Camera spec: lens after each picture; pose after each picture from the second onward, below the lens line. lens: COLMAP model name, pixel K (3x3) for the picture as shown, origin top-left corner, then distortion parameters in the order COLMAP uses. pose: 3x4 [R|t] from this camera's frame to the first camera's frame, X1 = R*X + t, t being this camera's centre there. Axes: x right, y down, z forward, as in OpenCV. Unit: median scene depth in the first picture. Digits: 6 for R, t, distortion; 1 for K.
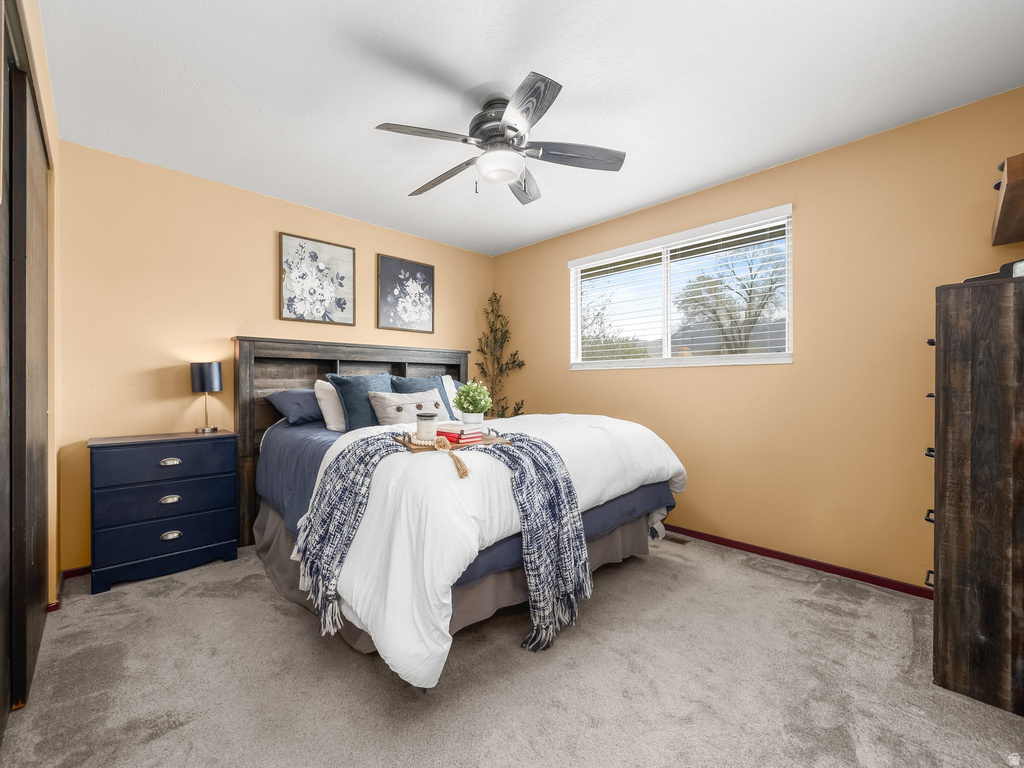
lens RADIAL K [[432.1, 0, 511.7], [0, 432.1, 382.8], [0, 0, 1]] dist [-0.002122, 0.001085]
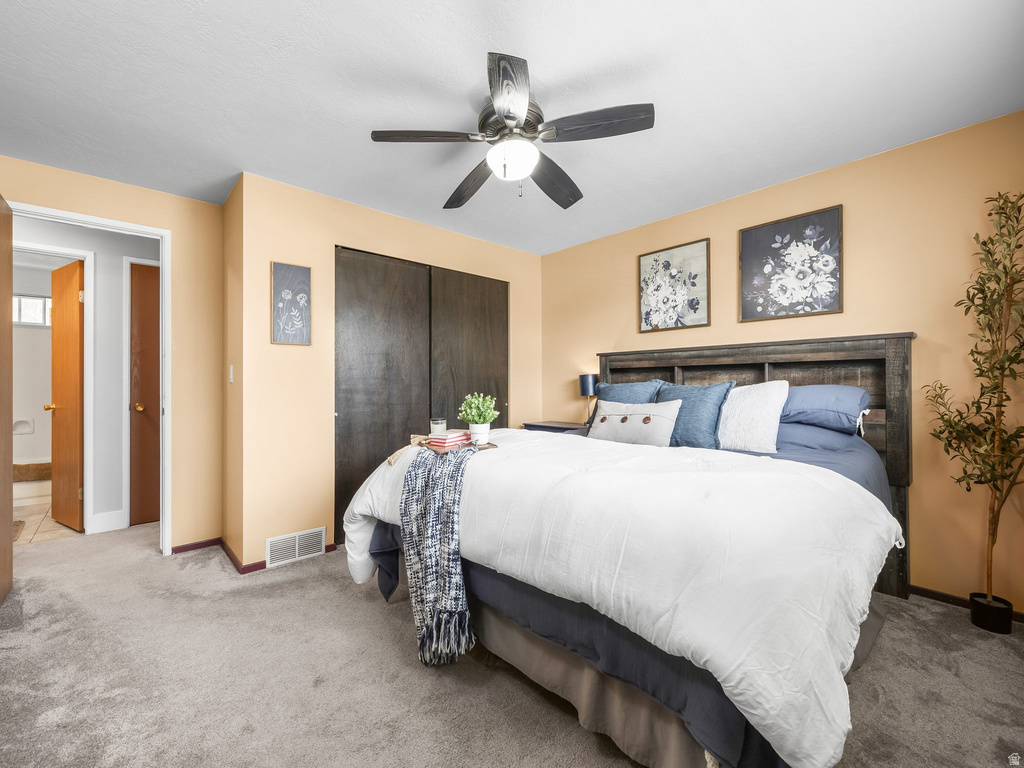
lens RADIAL K [[432.1, 0, 510.1], [0, 432.1, 383.9], [0, 0, 1]] dist [-0.002122, 0.001085]
pose [[-0.028228, -0.007834, -0.999571, 0.544543], [-0.002080, 0.999968, -0.007778, -0.005687], [0.999599, 0.001859, -0.028244, 0.640562]]
